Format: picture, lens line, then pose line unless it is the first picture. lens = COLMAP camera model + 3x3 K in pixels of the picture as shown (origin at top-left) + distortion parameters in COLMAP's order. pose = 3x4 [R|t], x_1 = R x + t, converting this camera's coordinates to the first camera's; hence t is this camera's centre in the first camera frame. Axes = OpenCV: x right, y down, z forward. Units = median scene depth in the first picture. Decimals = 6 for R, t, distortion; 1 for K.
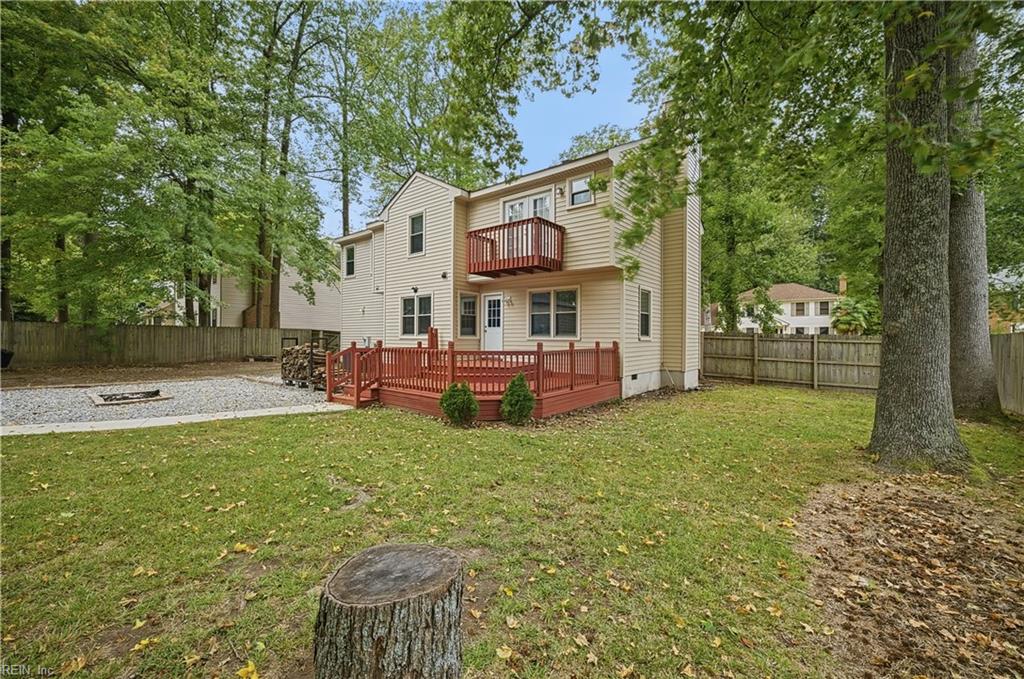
lens RADIAL K [[412.0, 0, 515.8], [0, 412.0, 334.0], [0, 0, 1]] dist [0.001947, 0.001327]
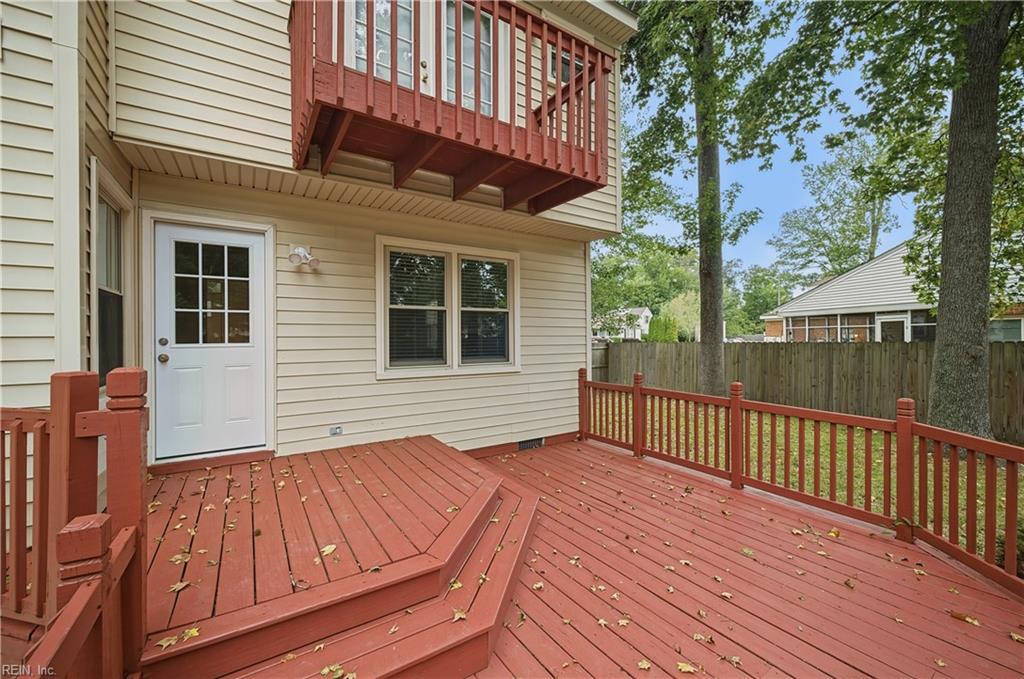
lens RADIAL K [[412.0, 0, 512.8], [0, 412.0, 338.4], [0, 0, 1]] dist [0.001947, 0.001327]
pose [[0.300060, -0.007771, 0.953889, -0.274682], [0.006132, 0.999962, 0.006218, -0.021813], [-0.953901, 0.003983, 0.300096, 0.772893]]
